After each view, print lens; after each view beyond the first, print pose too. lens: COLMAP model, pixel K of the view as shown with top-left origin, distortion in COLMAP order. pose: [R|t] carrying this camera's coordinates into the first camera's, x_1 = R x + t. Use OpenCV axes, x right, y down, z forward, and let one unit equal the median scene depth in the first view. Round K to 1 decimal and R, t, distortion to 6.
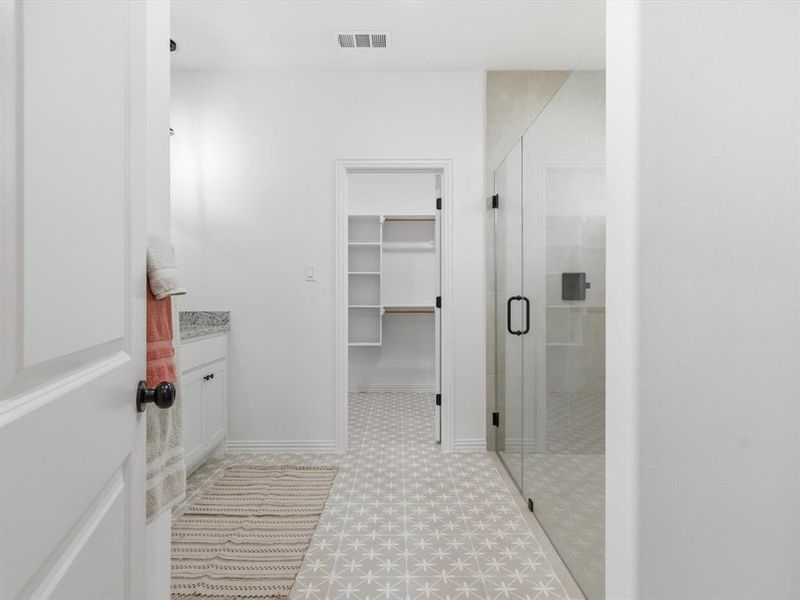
lens RADIAL K [[419.1, 0, 399.4], [0, 419.1, 298.9], [0, 0, 1]] dist [-0.000244, 0.000136]
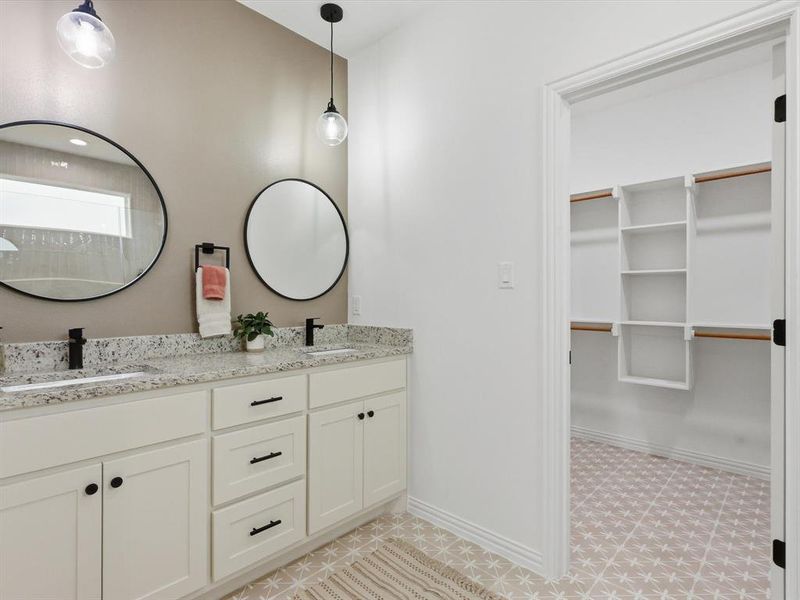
lens RADIAL K [[419.1, 0, 399.1], [0, 419.1, 296.9], [0, 0, 1]] dist [-0.000244, 0.000136]
pose [[0.724976, 0.002584, -0.688769, 0.111293], [-0.008153, 0.999955, -0.004830, -0.025842], [0.688726, 0.009117, 0.724965, 0.422532]]
